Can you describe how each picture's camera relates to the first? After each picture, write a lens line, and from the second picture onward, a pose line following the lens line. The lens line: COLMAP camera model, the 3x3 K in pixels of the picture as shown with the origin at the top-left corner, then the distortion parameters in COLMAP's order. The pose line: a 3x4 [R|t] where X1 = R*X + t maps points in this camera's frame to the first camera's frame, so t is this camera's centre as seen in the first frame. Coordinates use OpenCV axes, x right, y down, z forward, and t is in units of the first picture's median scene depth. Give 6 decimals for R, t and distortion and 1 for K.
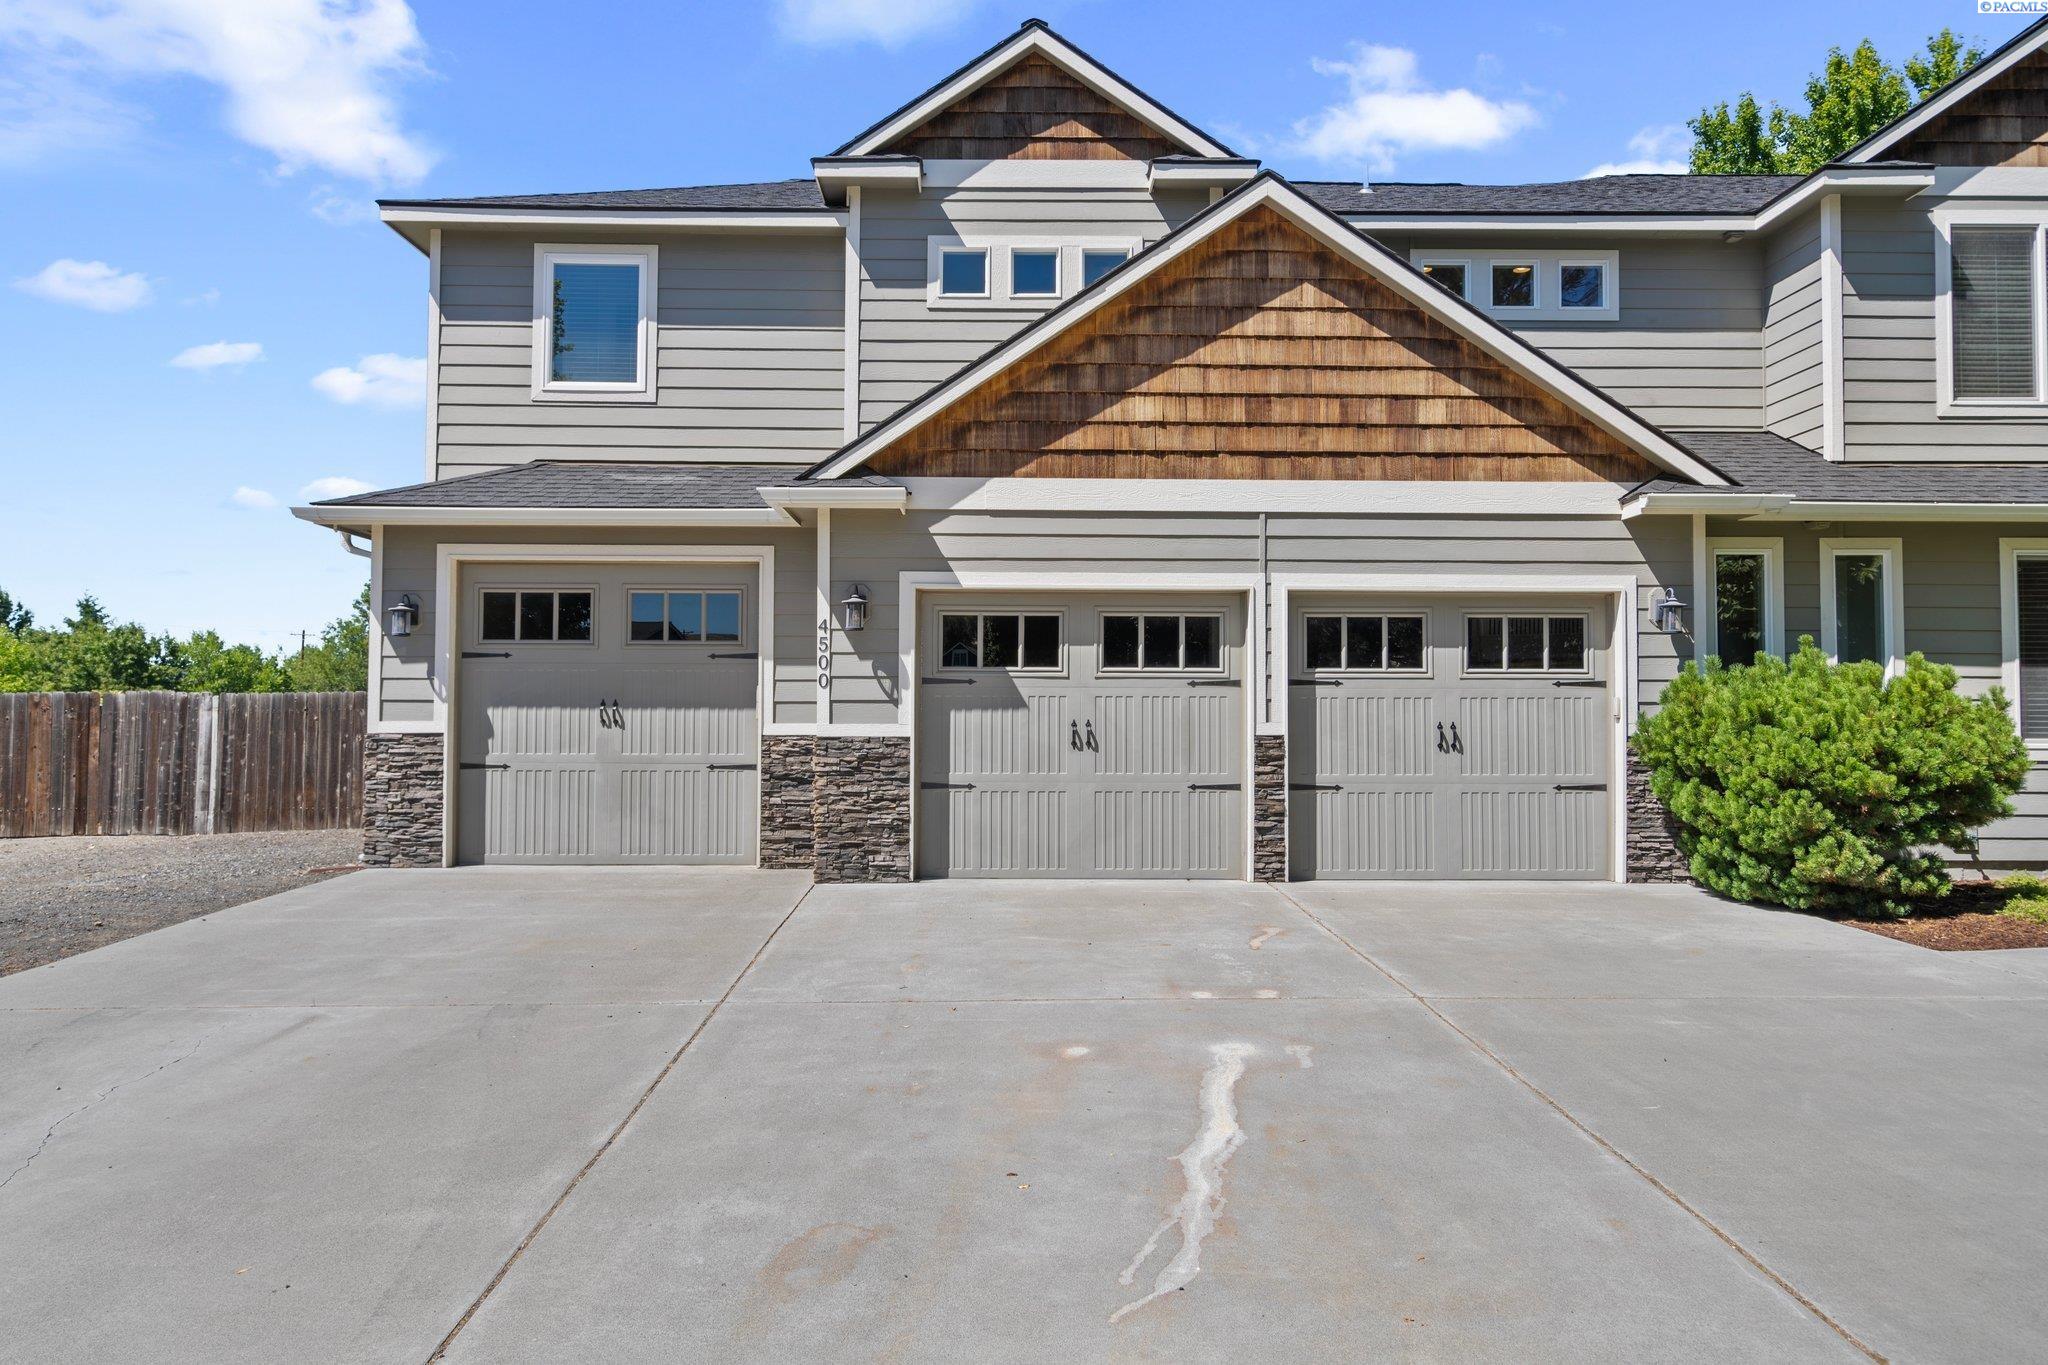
lens RADIAL K [[1287.6, 0, 1024.0], [0, 1287.6, 682.5], [0, 0, 1]] dist [0.009844, -0.001454]
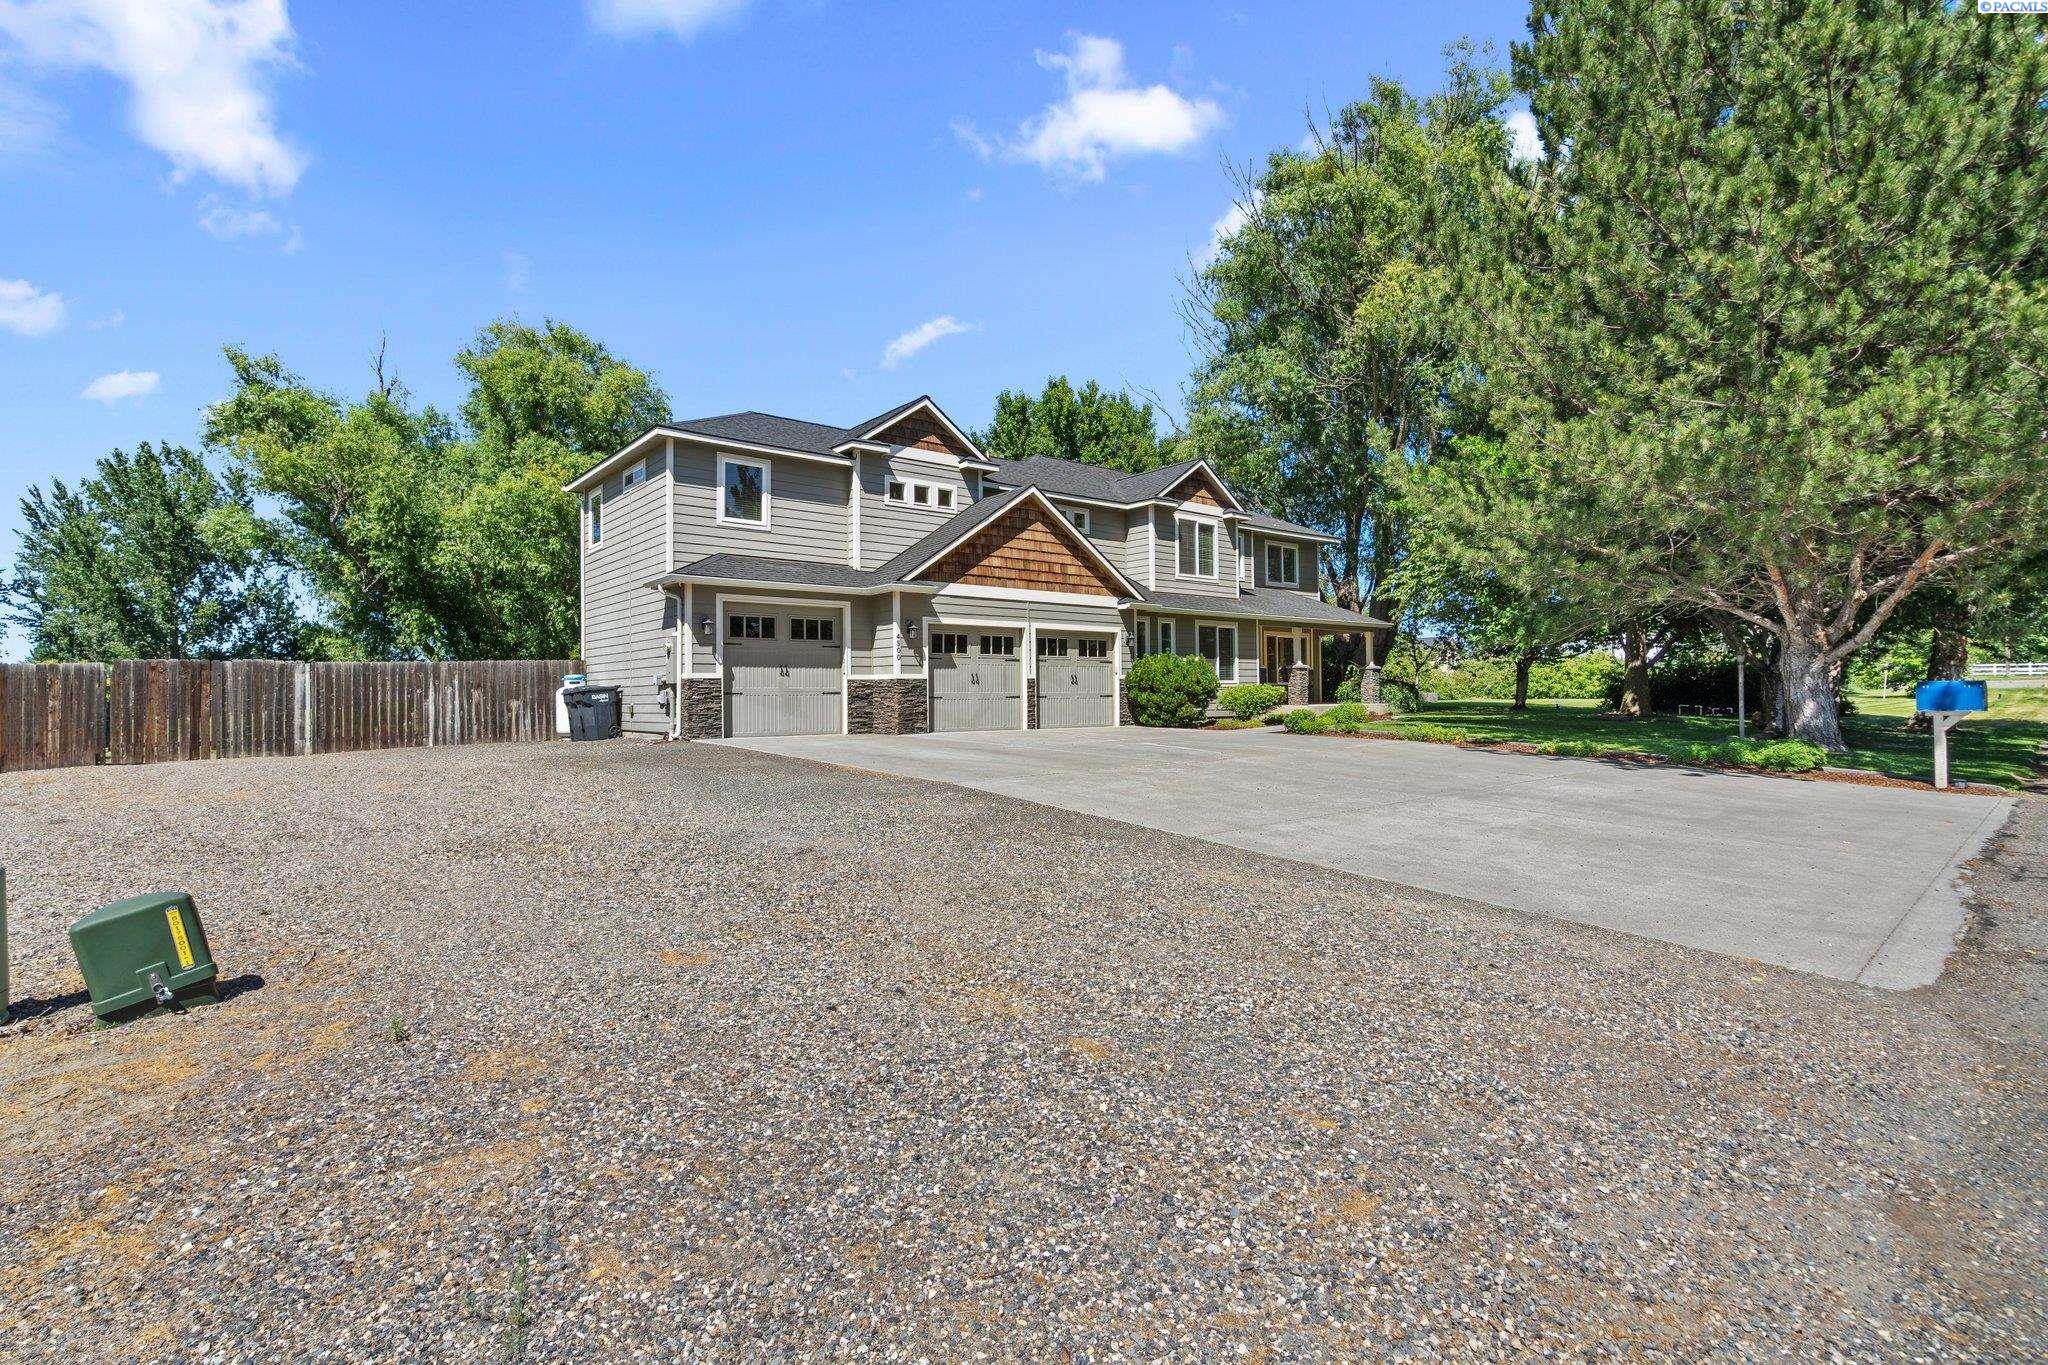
lens RADIAL K [[947.0, 0, 1024.0], [0, 947.0, 682.5], [0, 0, 1]] dist [-0.000391, -0.000006]
pose [[0.785655, -0.001795, 0.618662, -1.087996], [-0.005970, 0.999927, 0.010483, 0.026741], [-0.618636, -0.011930, 0.785587, -0.632035]]
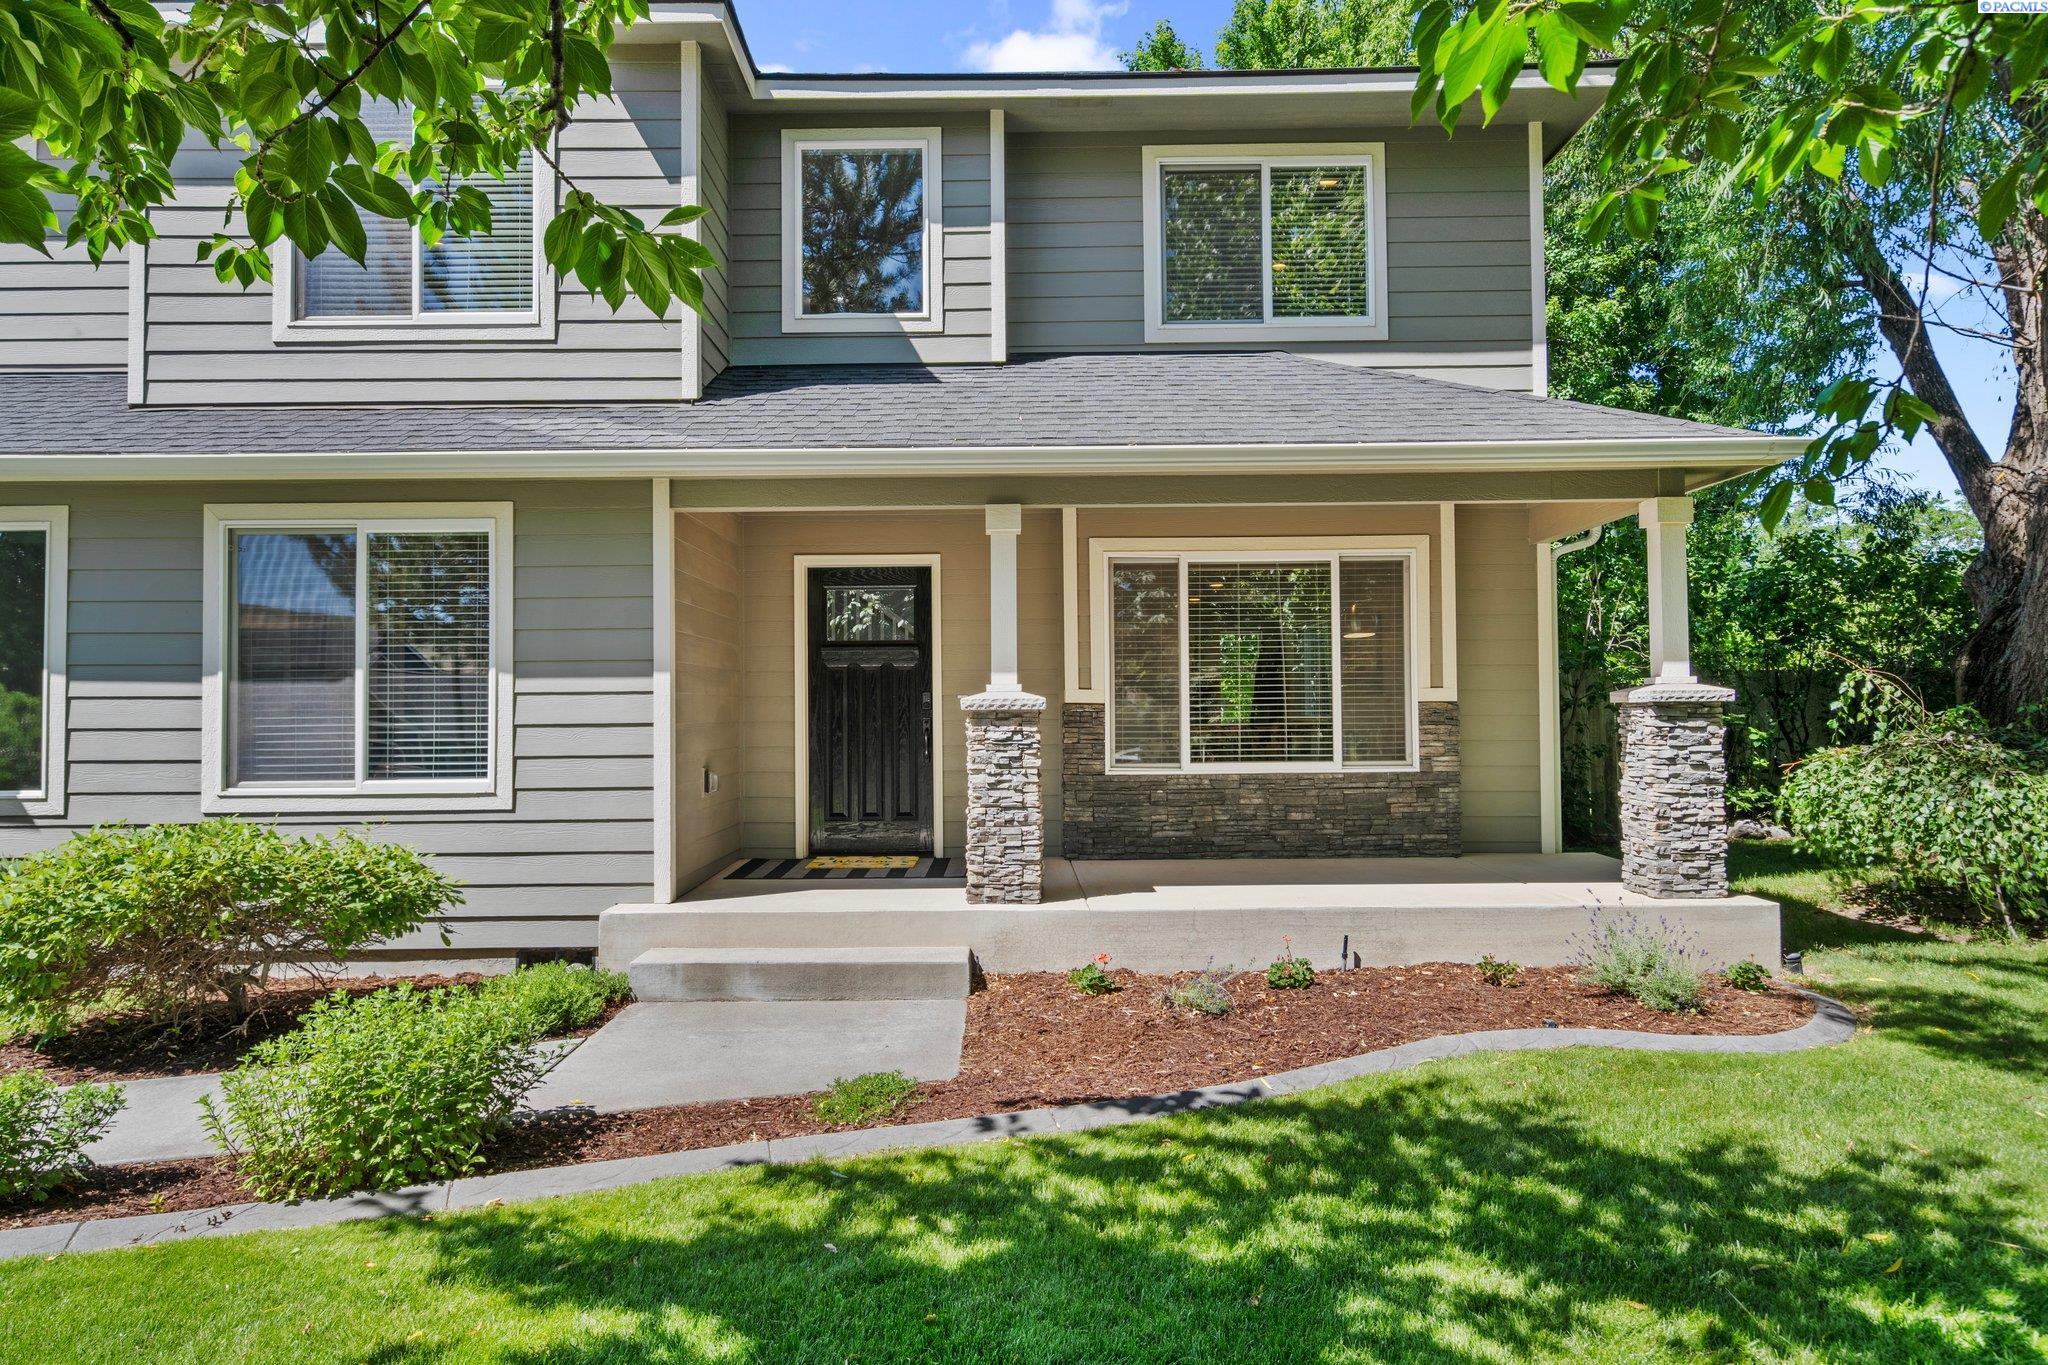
lens RADIAL K [[1287.6, 0, 1024.0], [0, 1287.6, 682.5], [0, 0, 1]] dist [0.009844, -0.001454]
pose [[0.999743, -0.013345, -0.018333, 1.214519], [0.013110, 0.999831, -0.012853, 0.002704], [0.018502, 0.012610, 0.999749, 0.294025]]
